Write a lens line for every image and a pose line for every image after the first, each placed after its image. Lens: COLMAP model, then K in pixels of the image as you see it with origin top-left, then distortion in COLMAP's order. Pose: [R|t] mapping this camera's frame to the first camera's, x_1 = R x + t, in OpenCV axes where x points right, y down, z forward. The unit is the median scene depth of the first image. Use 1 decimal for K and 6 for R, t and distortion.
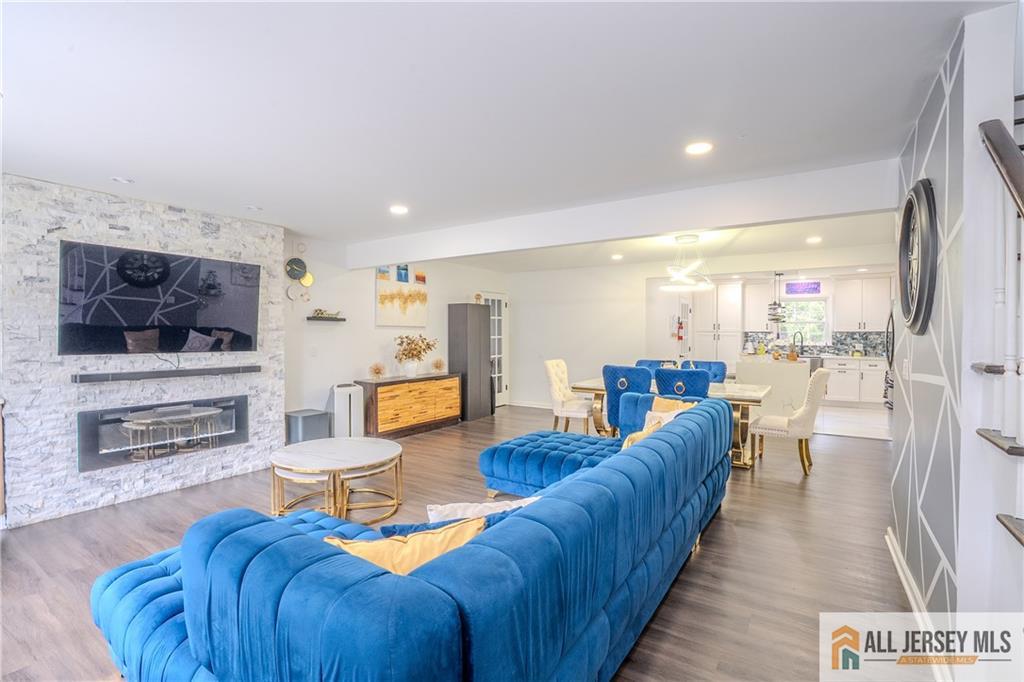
lens RADIAL K [[473.1, 0, 512.0], [0, 473.1, 343.6], [0, 0, 1]] dist [-0.046470, 0.016536]
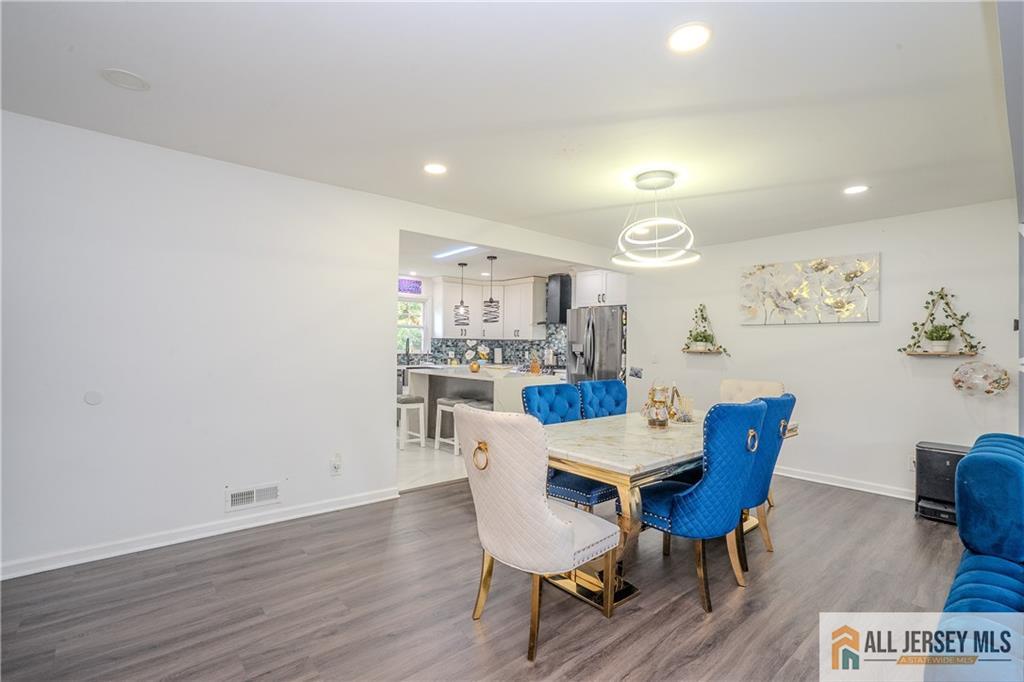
lens RADIAL K [[473.1, 0, 513.5], [0, 473.1, 342.3], [0, 0, 1]] dist [-0.046470, 0.016536]
pose [[0.273112, 0.009459, 0.961936, -0.150126], [0.008081, 0.999894, -0.012126, -0.005057], [-0.961948, 0.011085, 0.273006, 0.608809]]
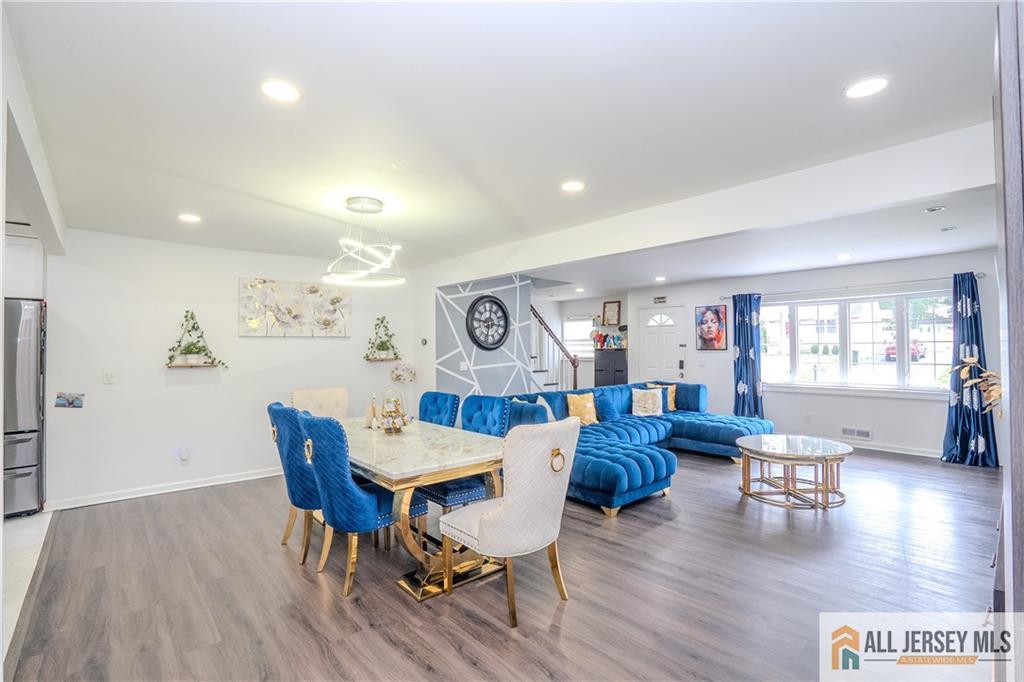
lens RADIAL K [[473.1, 0, 510.5], [0, 473.1, 340.9], [0, 0, 1]] dist [-0.046470, 0.016536]
pose [[-0.959273, 0.013599, 0.282154, 0.010140], [0.015570, 0.999868, 0.004743, -0.023283], [-0.282052, 0.008943, -0.959357, 0.950033]]
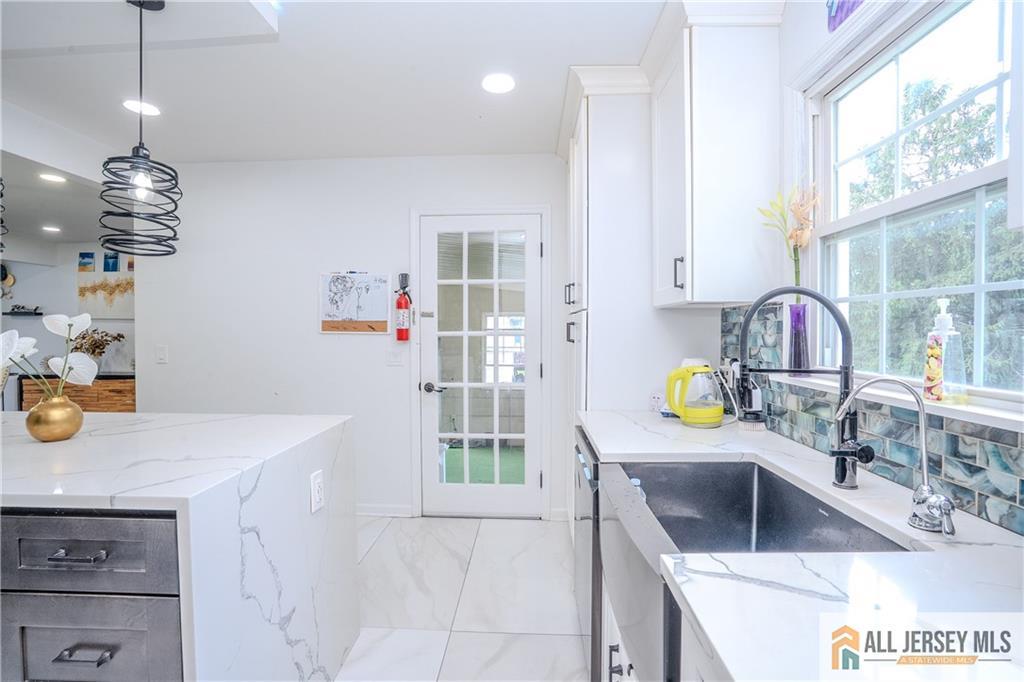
lens RADIAL K [[473.1, 0, 509.2], [0, 473.1, 340.8], [0, 0, 1]] dist [-0.046470, 0.016536]
pose [[0.506679, 0.016091, -0.861984, 0.707229], [-0.018746, 0.999795, 0.007644, -0.011486], [0.861931, 0.012286, 0.506877, 0.903268]]
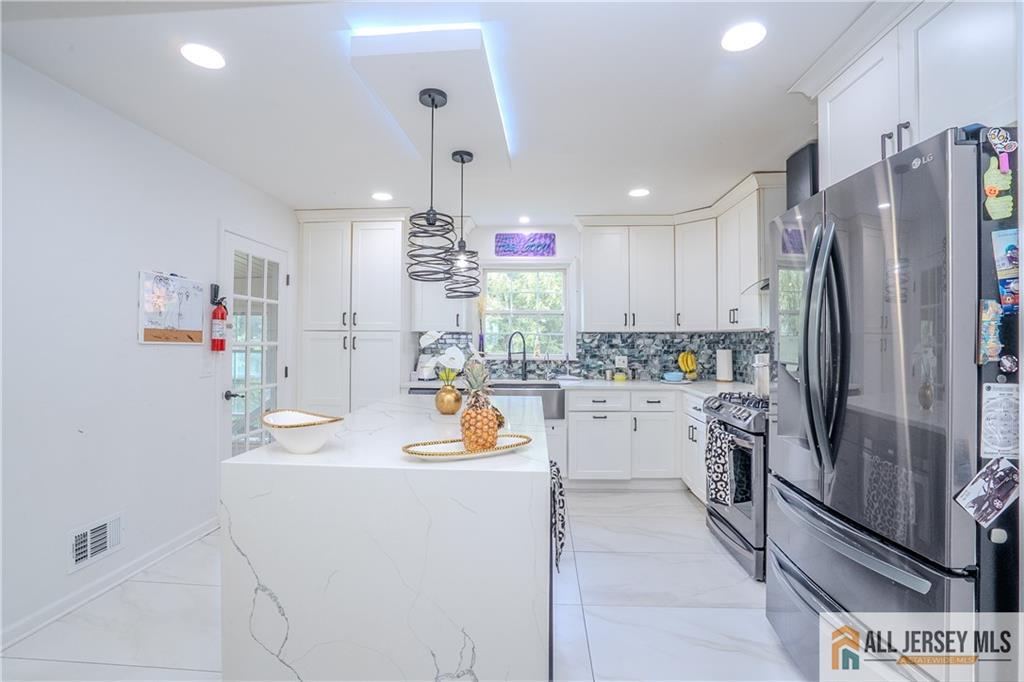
lens RADIAL K [[473.1, 0, 513.0], [0, 473.1, 340.5], [0, 0, 1]] dist [-0.046470, 0.016536]
pose [[0.867878, 0.003916, 0.496761, 0.381628], [0.009178, 0.999672, -0.023915, -0.005012], [-0.496692, 0.025315, 0.867558, 0.600417]]
